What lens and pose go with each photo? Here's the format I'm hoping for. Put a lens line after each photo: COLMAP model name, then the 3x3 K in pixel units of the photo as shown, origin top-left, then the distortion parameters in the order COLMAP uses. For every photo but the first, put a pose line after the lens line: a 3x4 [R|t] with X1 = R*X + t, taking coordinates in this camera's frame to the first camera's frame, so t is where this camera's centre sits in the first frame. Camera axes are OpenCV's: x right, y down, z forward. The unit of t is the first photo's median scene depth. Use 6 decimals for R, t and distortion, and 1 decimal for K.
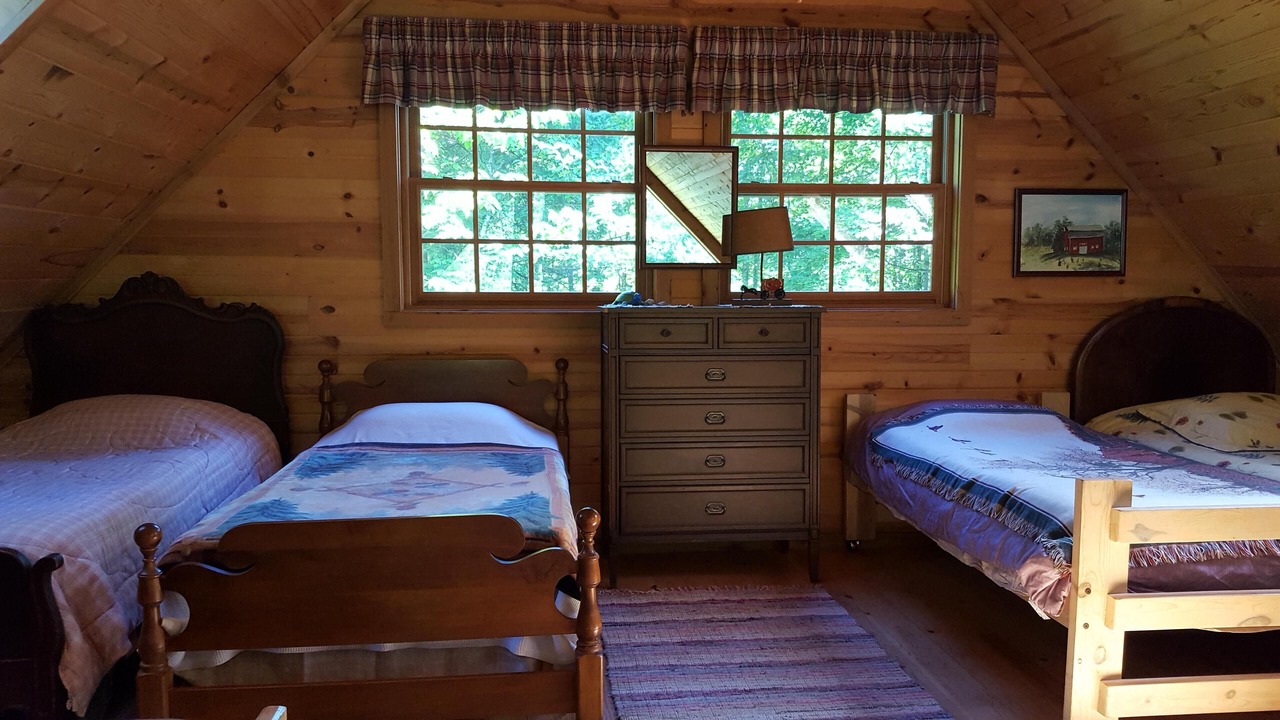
lens RADIAL K [[939.3, 0, 641.2], [0, 939.3, 369.7], [0, 0, 1]] dist [0.003530, -0.011408]
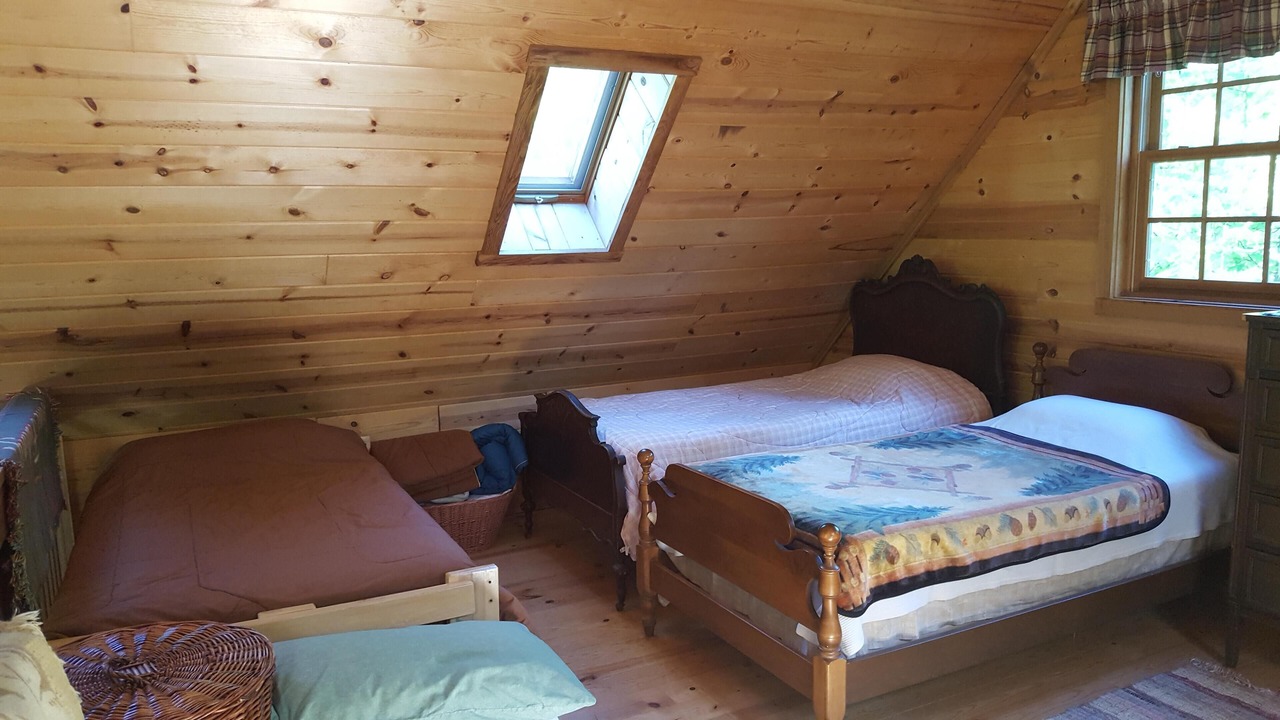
lens RADIAL K [[939.3, 0, 639.9], [0, 939.3, 354.7], [0, 0, 1]] dist [0.003530, -0.011408]
pose [[0.385597, 0.109753, -0.916117, 0.430874], [-0.062914, 0.993717, 0.092569, -0.064089], [0.920520, 0.021942, 0.390079, 0.208343]]
